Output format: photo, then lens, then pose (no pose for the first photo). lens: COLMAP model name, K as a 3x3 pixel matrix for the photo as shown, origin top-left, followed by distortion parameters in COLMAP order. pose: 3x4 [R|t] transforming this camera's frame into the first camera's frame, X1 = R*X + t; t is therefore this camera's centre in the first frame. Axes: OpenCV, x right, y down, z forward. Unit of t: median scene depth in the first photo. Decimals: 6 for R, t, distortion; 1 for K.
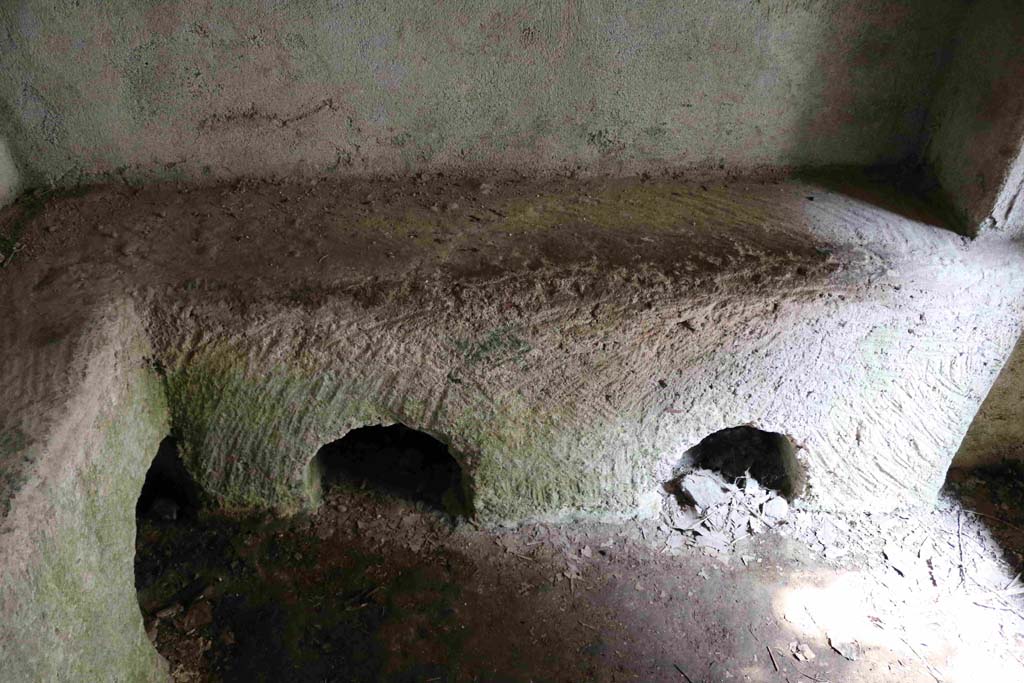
lens RADIAL K [[849.3, 0, 512.0], [0, 849.3, 341.5], [0, 0, 1]] dist [-0.164862, 0.142723]
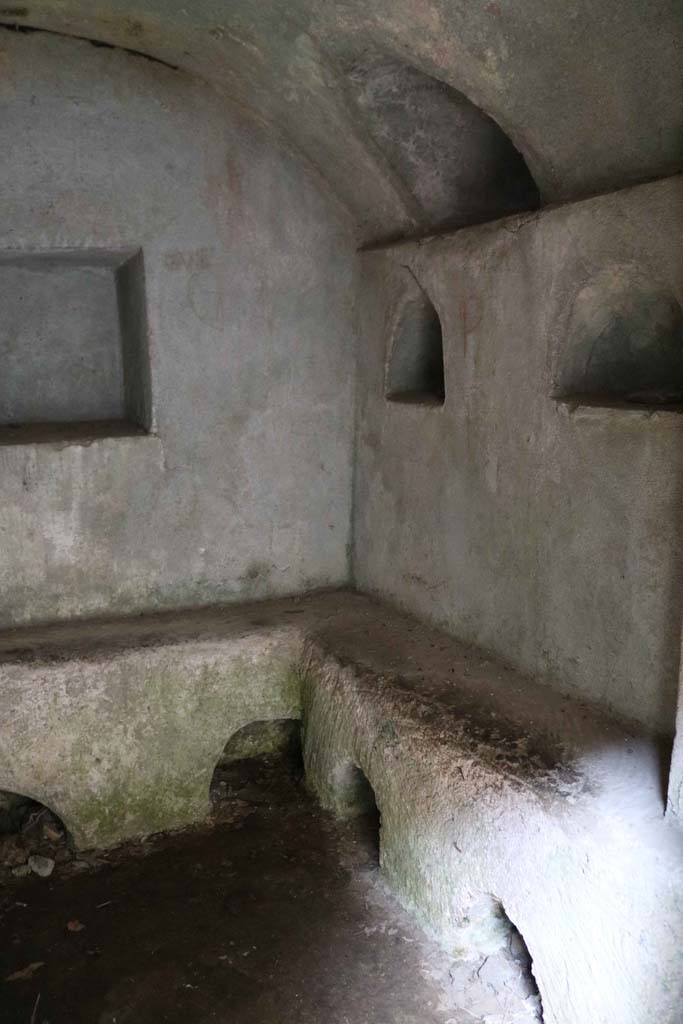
lens RADIAL K [[849.3, 0, 339.3], [0, 849.3, 498.4], [0, 0, 1]] dist [-0.164862, 0.142723]
pose [[0.396707, 0.128624, -0.908889, 1.307371], [-0.564123, 0.815257, -0.130852, -0.092683], [0.724147, 0.564635, 0.395978, 0.087726]]
